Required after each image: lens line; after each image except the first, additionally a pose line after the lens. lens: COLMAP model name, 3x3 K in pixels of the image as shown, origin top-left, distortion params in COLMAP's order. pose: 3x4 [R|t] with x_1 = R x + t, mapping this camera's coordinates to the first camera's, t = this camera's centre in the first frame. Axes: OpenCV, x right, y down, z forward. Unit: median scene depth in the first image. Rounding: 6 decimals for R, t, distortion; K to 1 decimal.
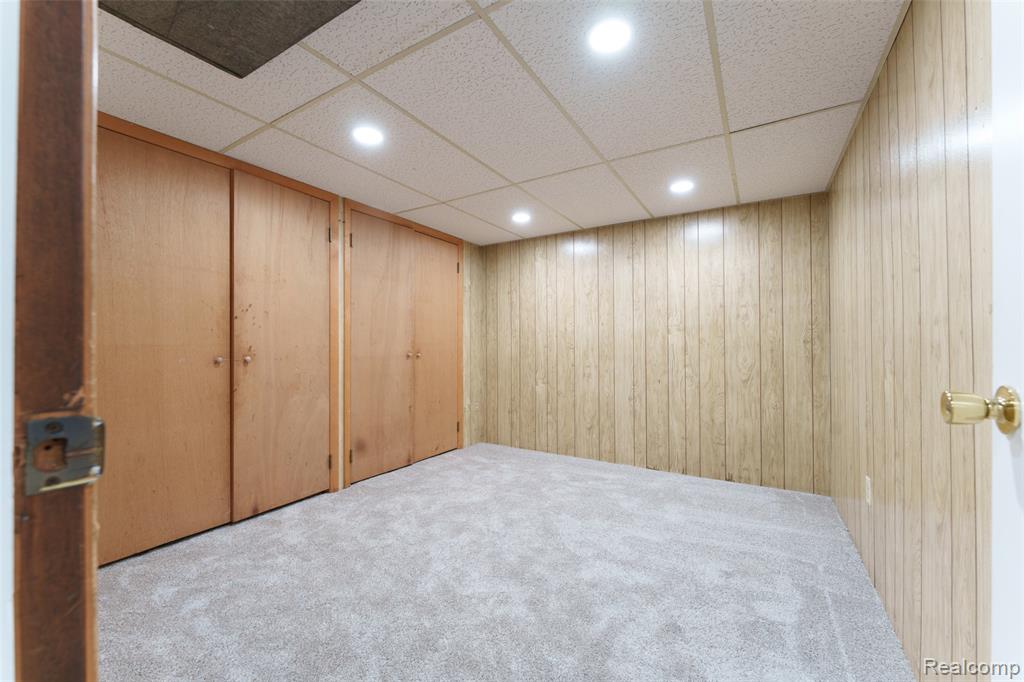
lens RADIAL K [[408.4, 0, 511.4], [0, 408.4, 343.8], [0, 0, 1]] dist [-0.000534, 0.000121]
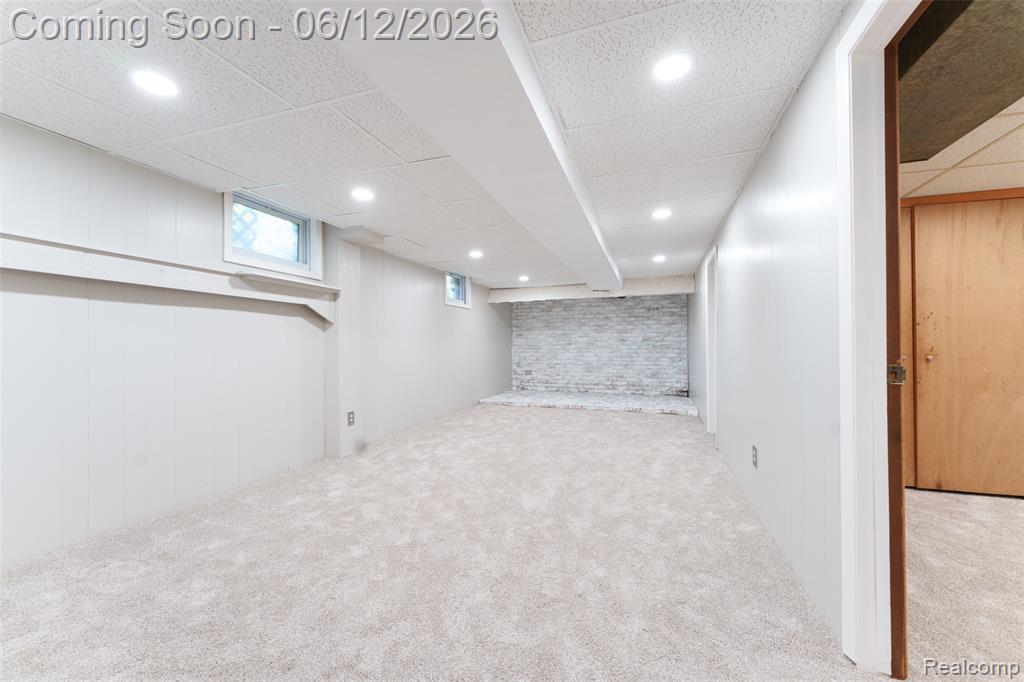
lens RADIAL K [[408.4, 0, 511.6], [0, 408.4, 345.9], [0, 0, 1]] dist [-0.000534, 0.000121]
pose [[0.219928, -0.005939, -0.975498, 0.266393], [0.009284, 0.999949, -0.003995, -0.004620], [0.975472, -0.008178, 0.219972, -0.482238]]
